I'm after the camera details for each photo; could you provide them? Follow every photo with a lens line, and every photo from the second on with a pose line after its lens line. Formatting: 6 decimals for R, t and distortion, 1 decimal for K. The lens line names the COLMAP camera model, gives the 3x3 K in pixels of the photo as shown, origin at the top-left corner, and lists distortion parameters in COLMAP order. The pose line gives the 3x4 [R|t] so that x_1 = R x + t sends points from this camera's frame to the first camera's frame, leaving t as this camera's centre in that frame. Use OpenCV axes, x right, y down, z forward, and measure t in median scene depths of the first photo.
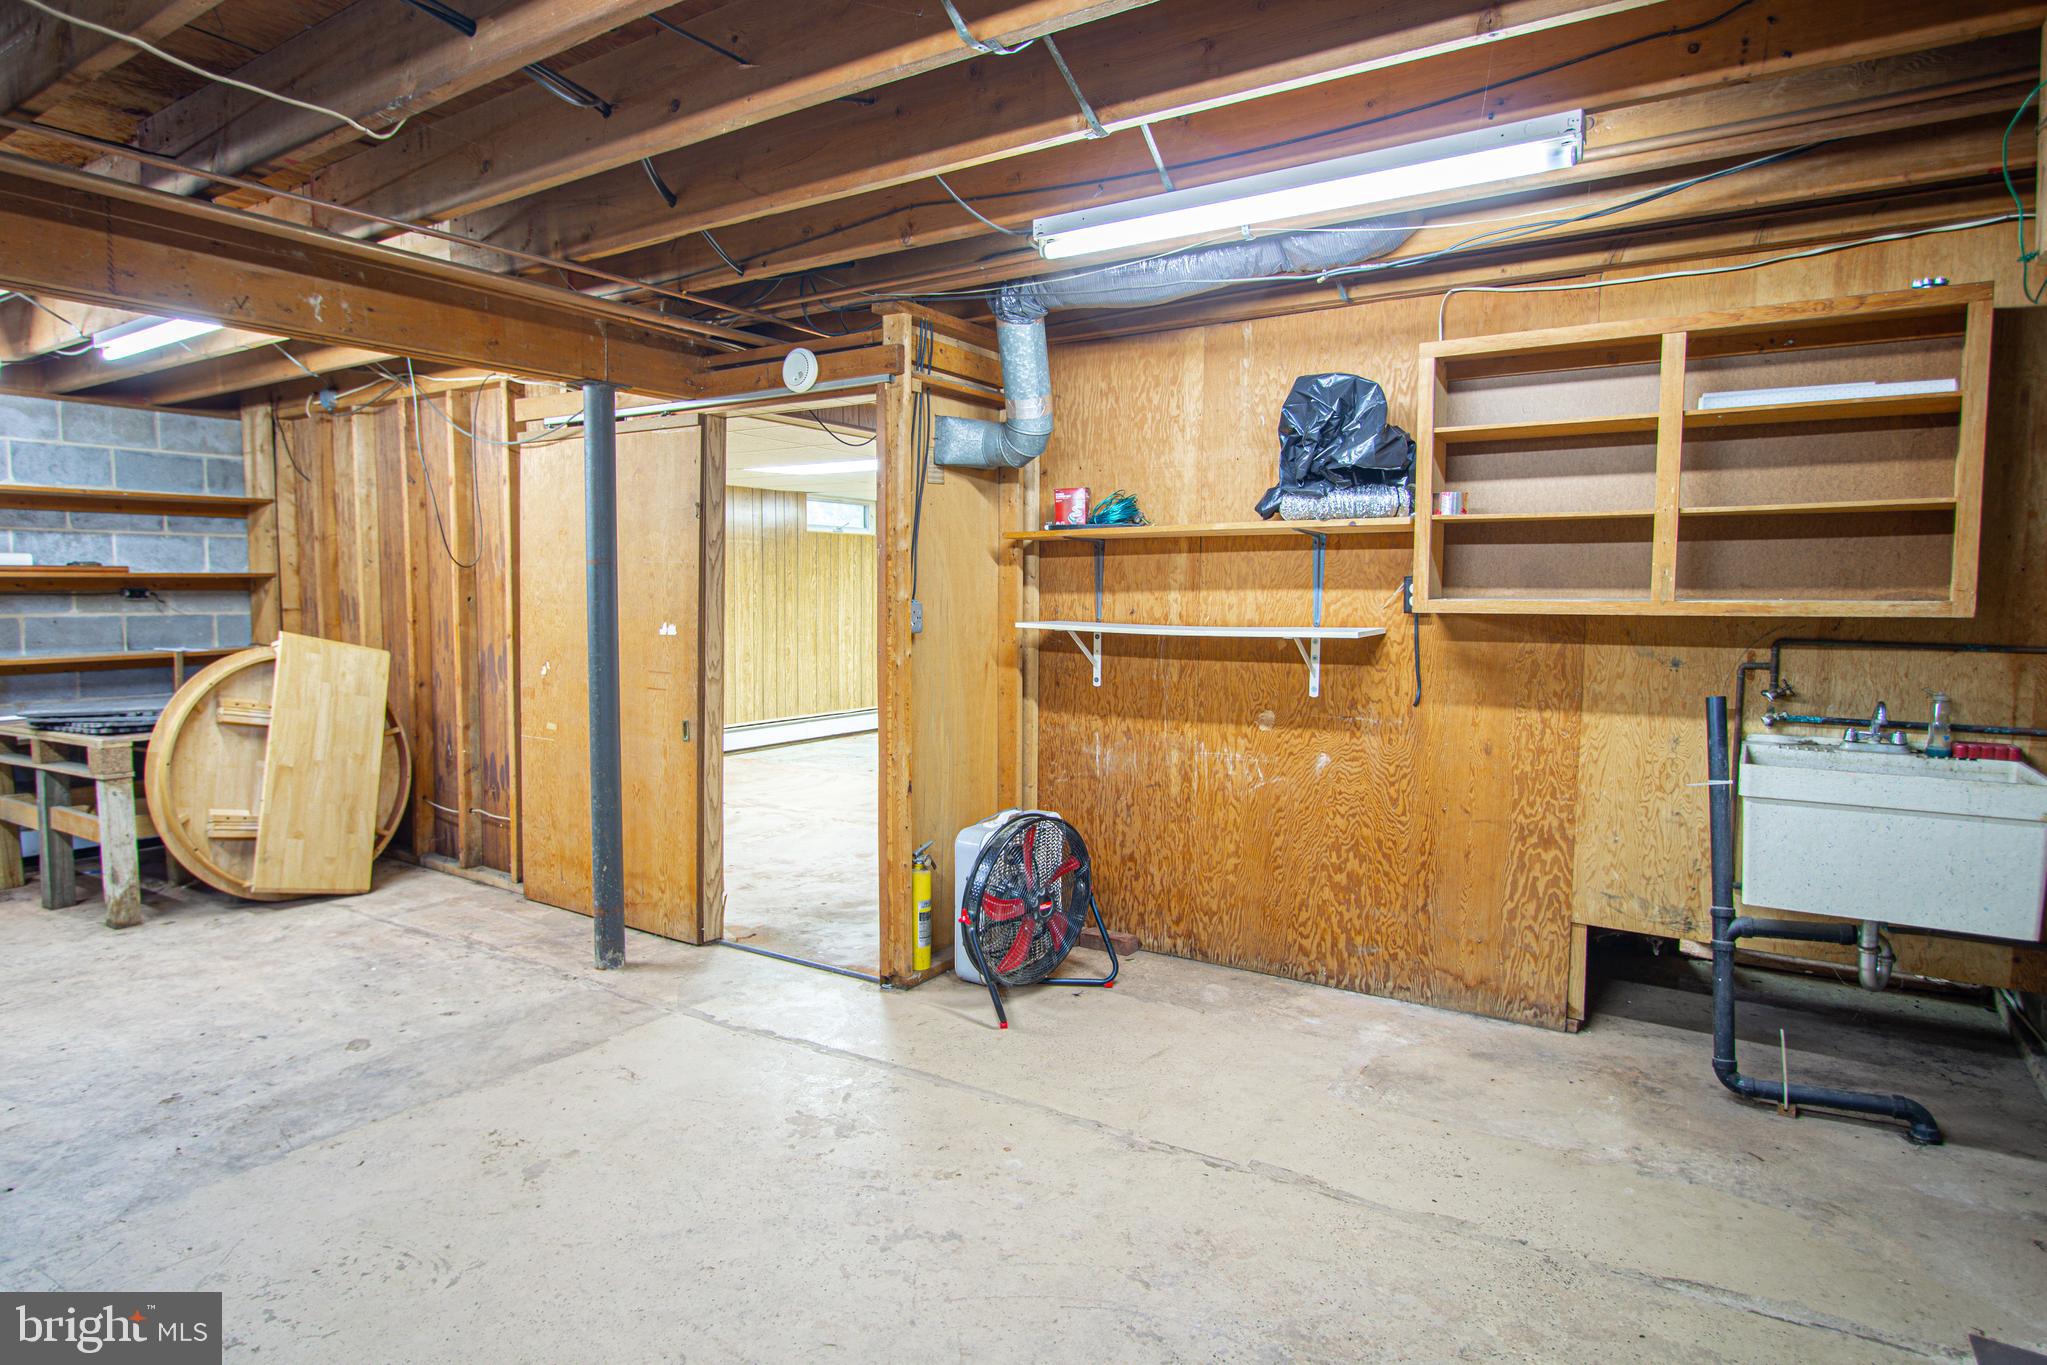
lens RADIAL K [[1144.7, 0, 1005.8], [0, 1144.7, 677.6], [0, 0, 1]] dist [-0.021051, 0.008300]
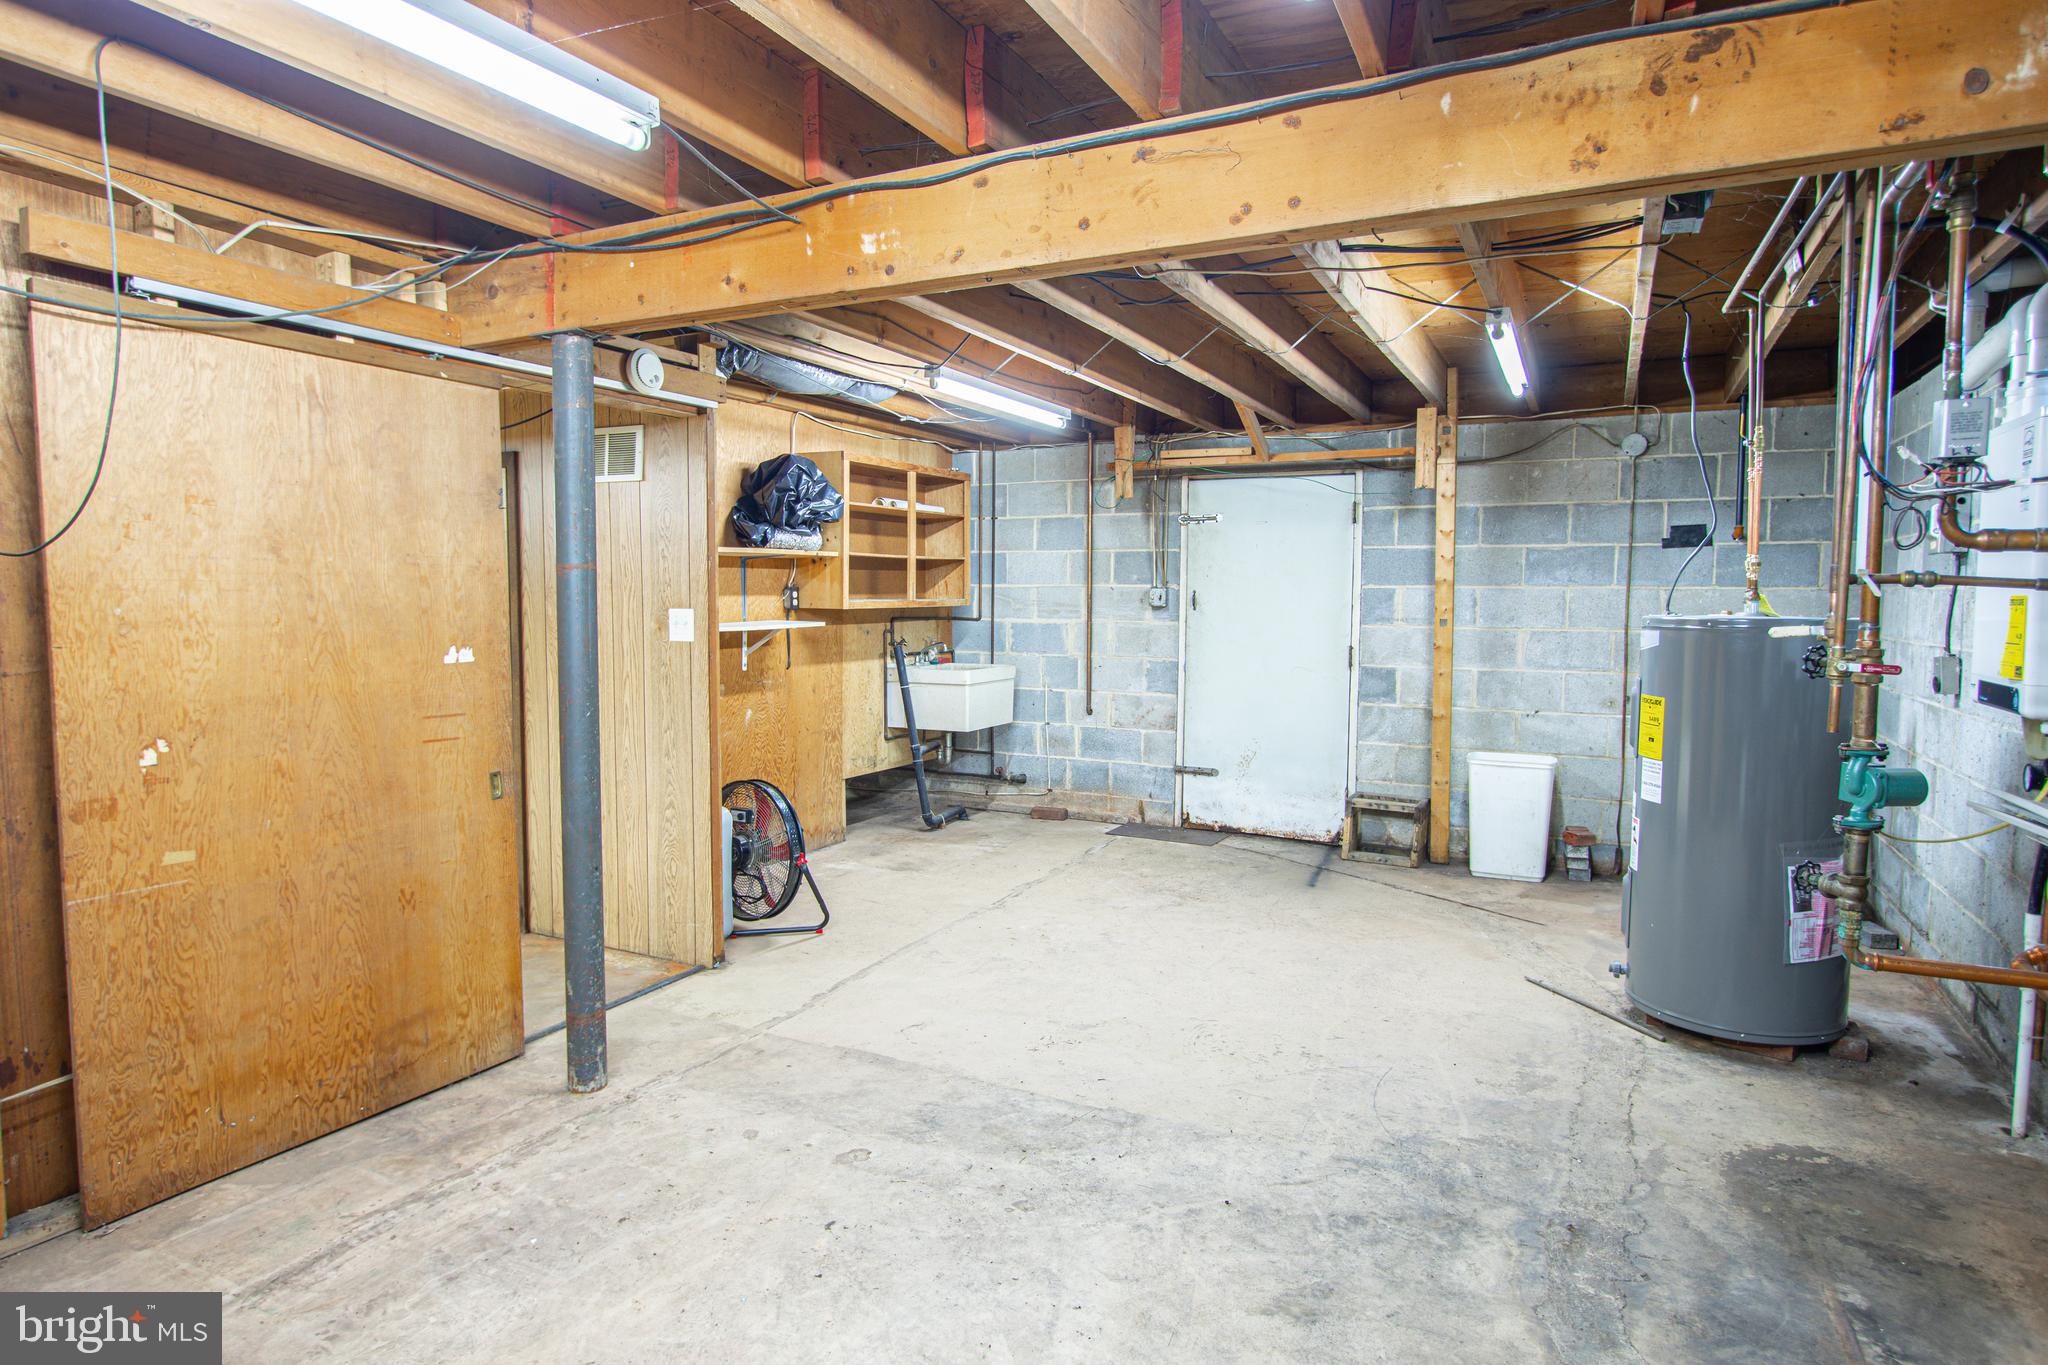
lens RADIAL K [[1145.3, 0, 1006.3], [0, 1145.3, 677.6], [0, 0, 1]] dist [-0.021051, 0.008300]
pose [[-0.096610, -0.078331, 0.992235, -1.261961], [0.072023, 0.993735, 0.085462, -0.077942], [-0.992713, 0.079721, -0.090363, 0.859419]]
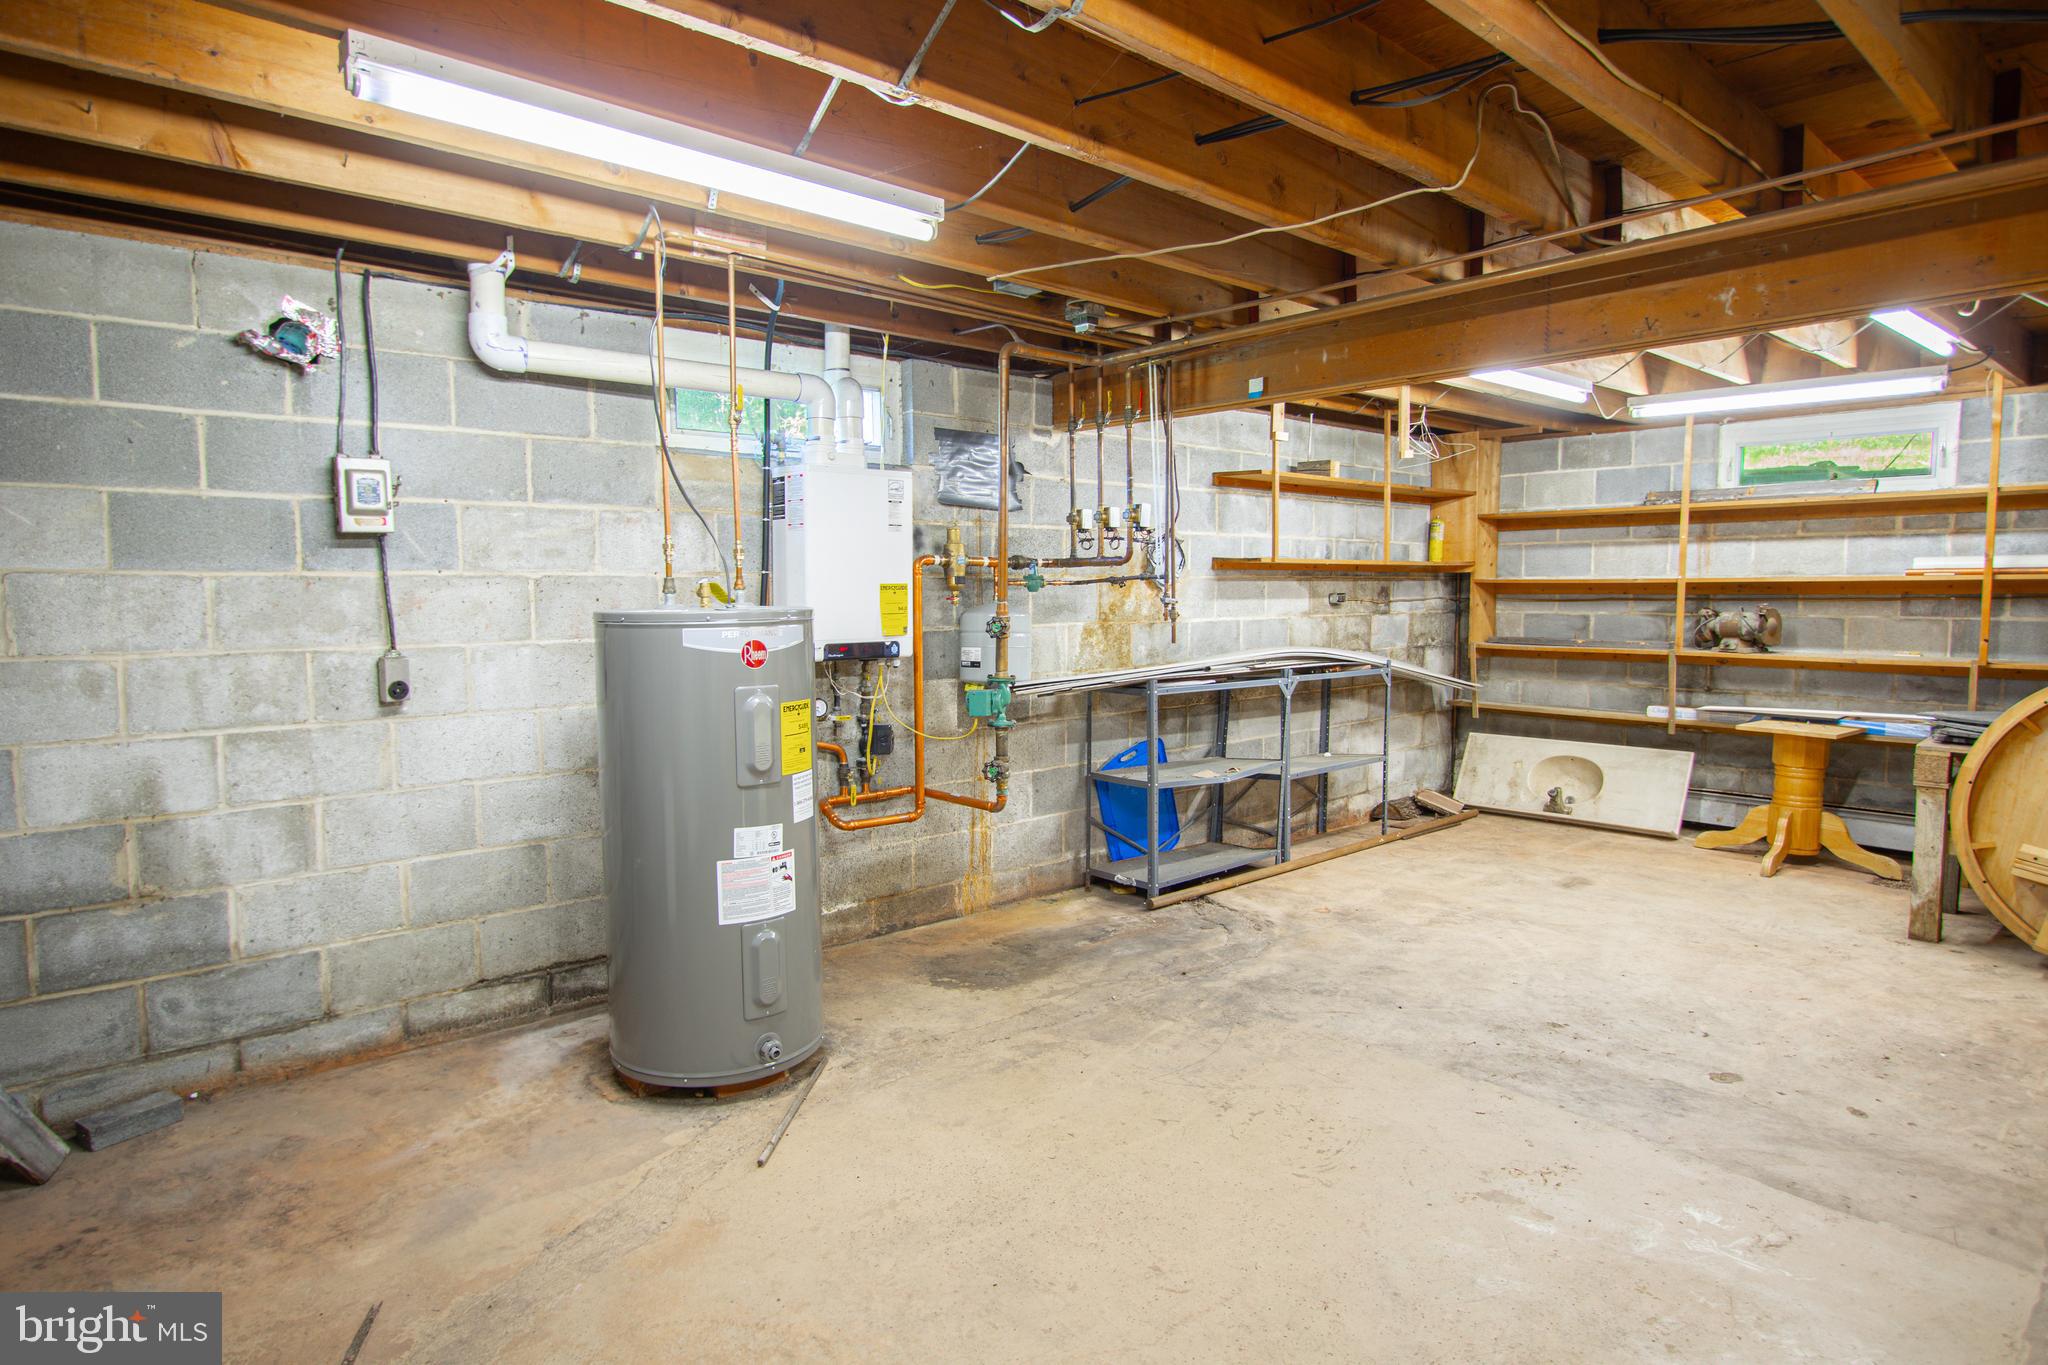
lens RADIAL K [[1145.3, 0, 1006.3], [0, 1145.3, 677.6], [0, 0, 1]] dist [-0.021051, 0.008300]
pose [[-0.269576, 0.072062, -0.960279, 0.431624], [-0.072804, 0.992817, 0.094942, -0.047292], [0.960223, 0.095506, -0.262393, 0.589742]]
